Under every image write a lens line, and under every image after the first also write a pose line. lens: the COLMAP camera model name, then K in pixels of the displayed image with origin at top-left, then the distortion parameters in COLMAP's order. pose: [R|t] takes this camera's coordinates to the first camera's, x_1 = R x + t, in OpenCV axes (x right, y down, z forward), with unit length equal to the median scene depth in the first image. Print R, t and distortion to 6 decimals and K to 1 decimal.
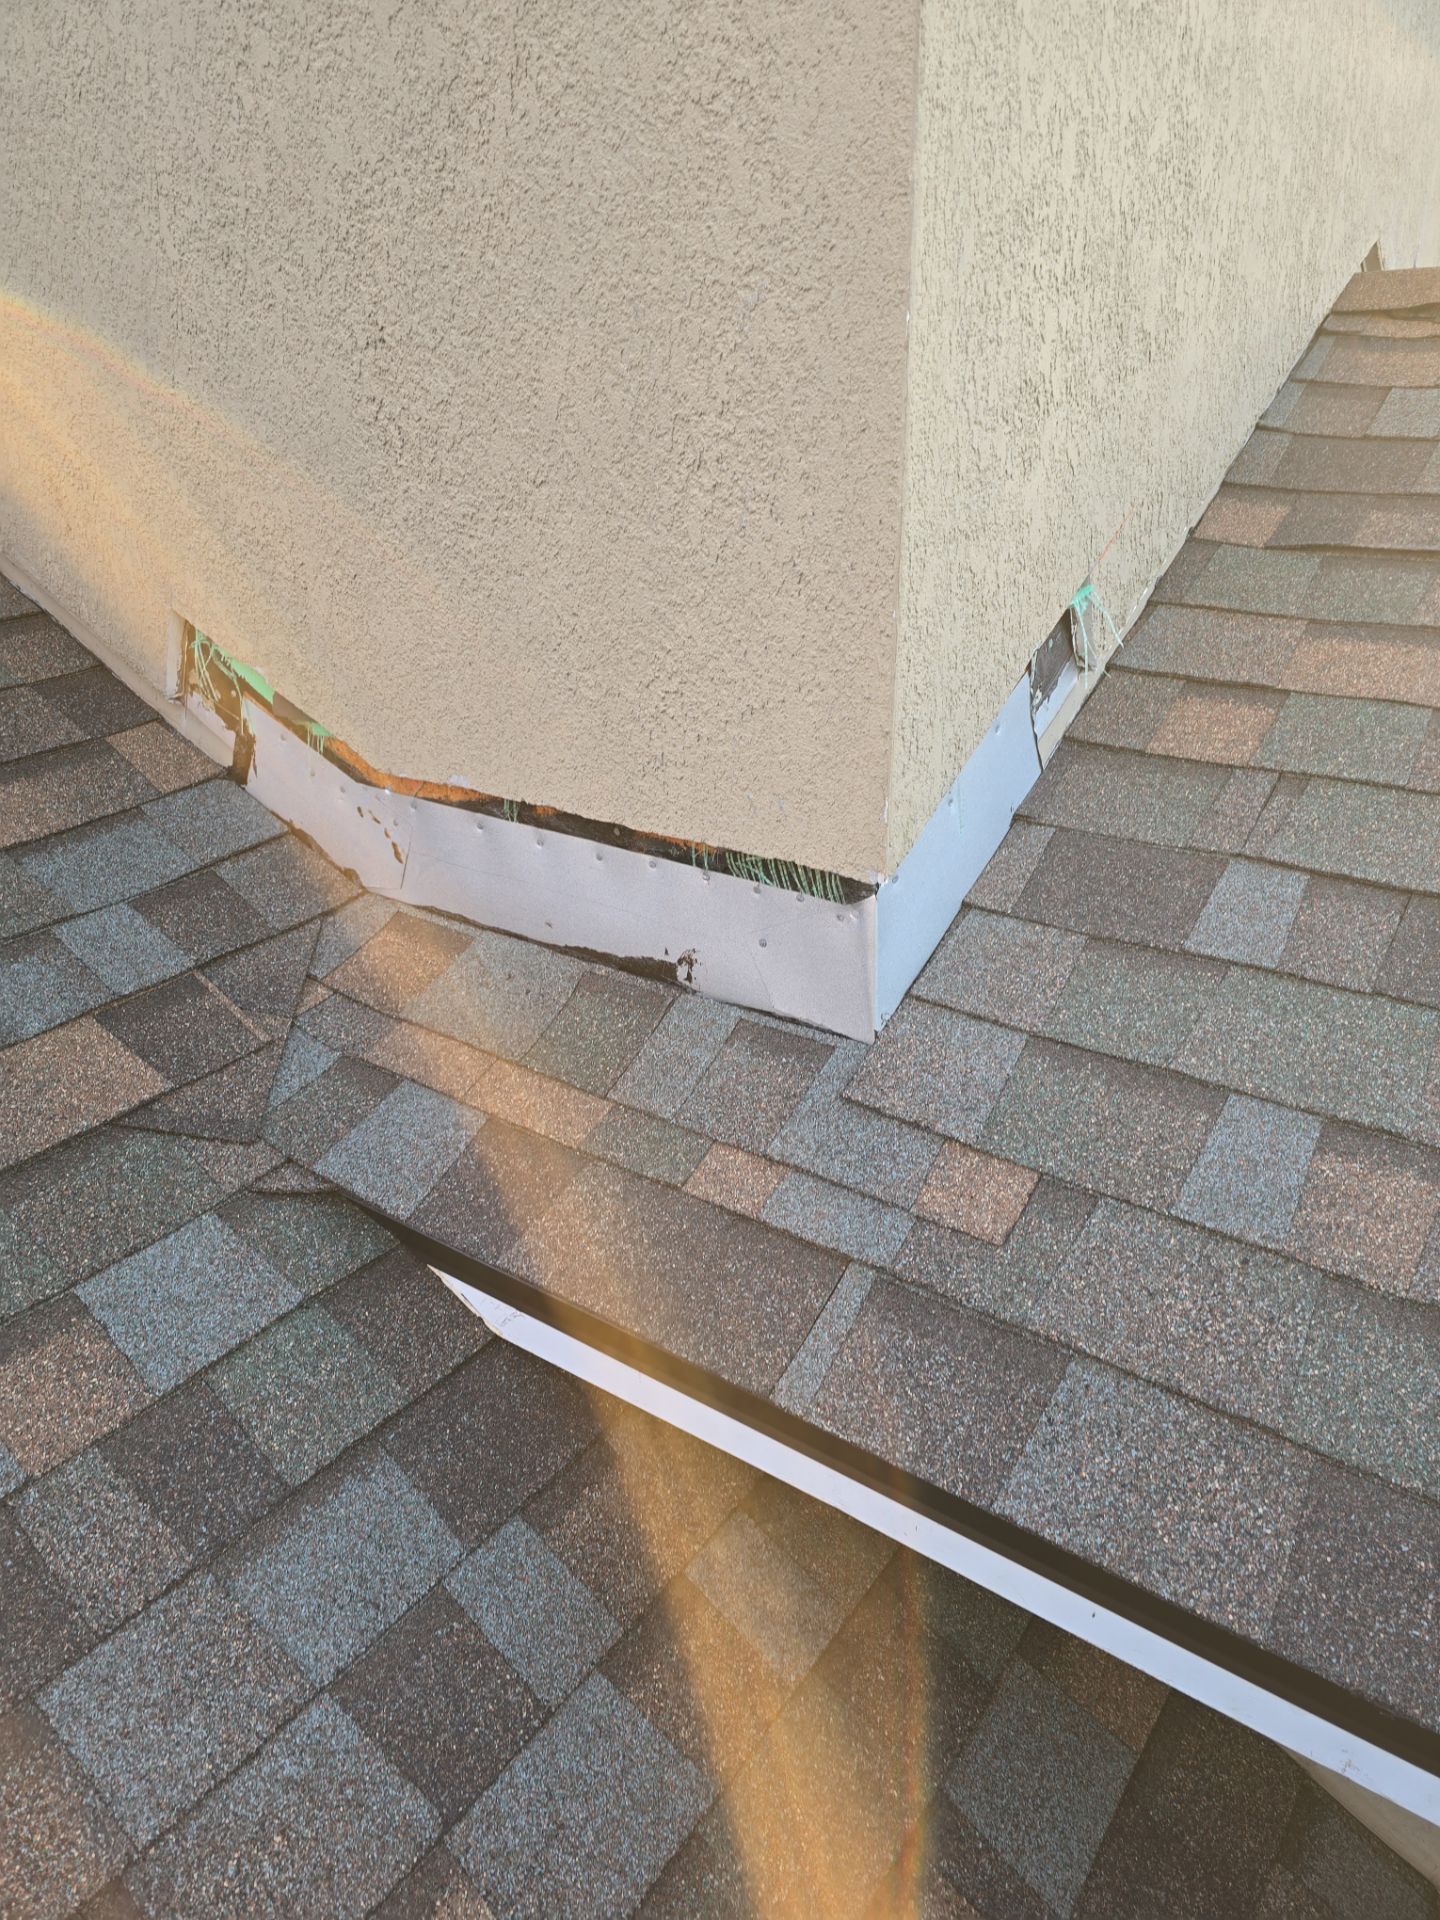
lens RADIAL K [[1312.6, 0, 752.5], [0, 1312.6, 956.8], [0, 0, 1]] dist [0.052142, -0.053191]
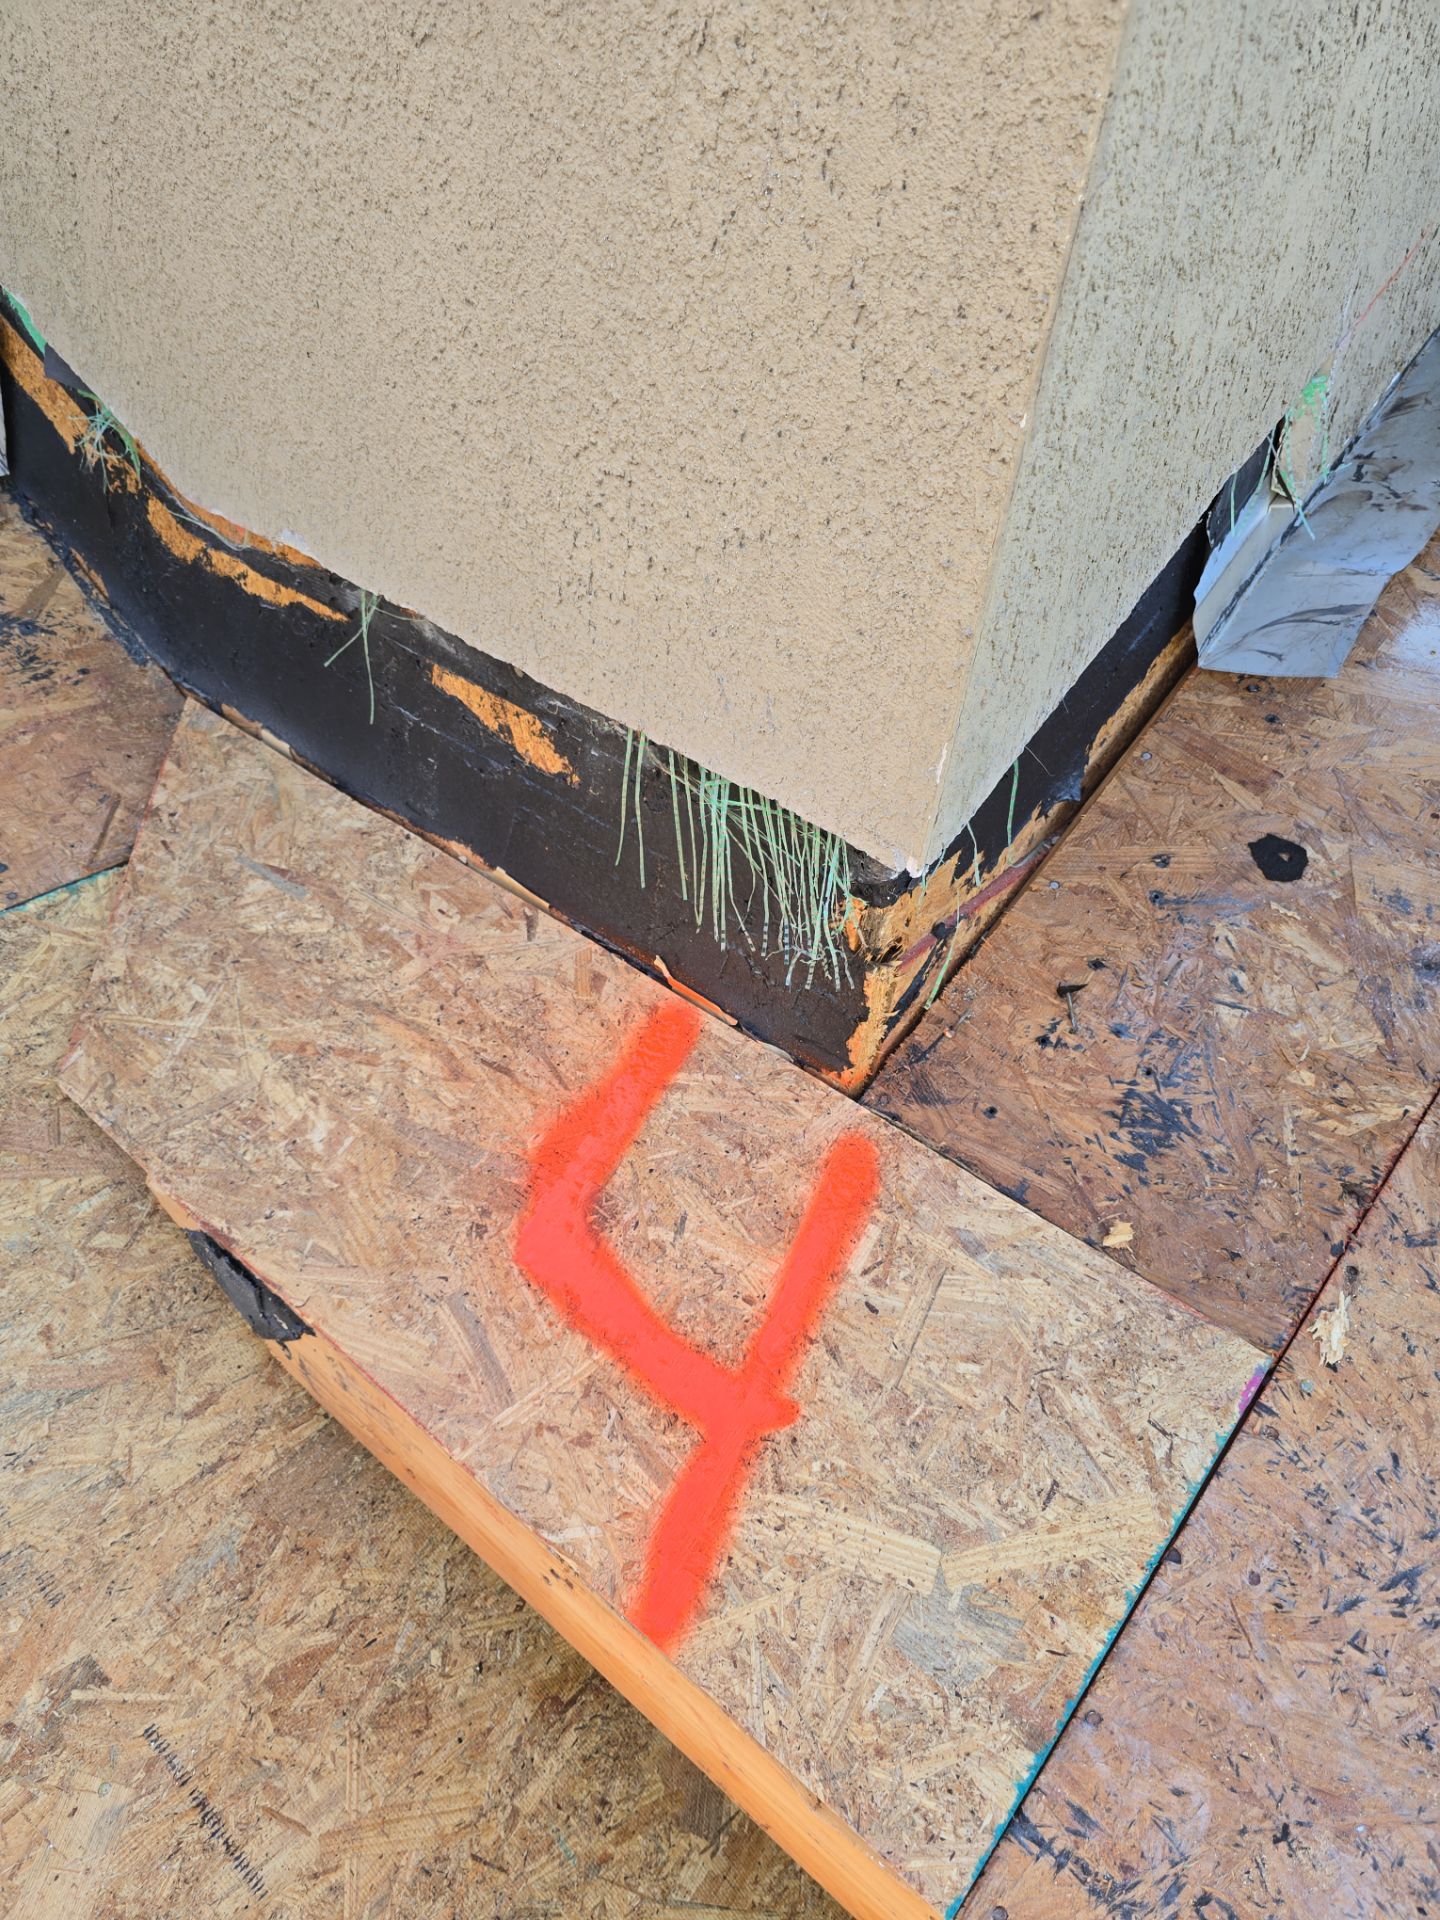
lens RADIAL K [[1312.6, 0, 752.5], [0, 1312.6, 956.8], [0, 0, 1]] dist [0.052142, -0.053191]
pose [[0.989865, 0.139913, 0.024313, 0.015739], [-0.141708, 0.962013, 0.233343, -0.146110], [0.009259, -0.234424, 0.972090, 0.392532]]
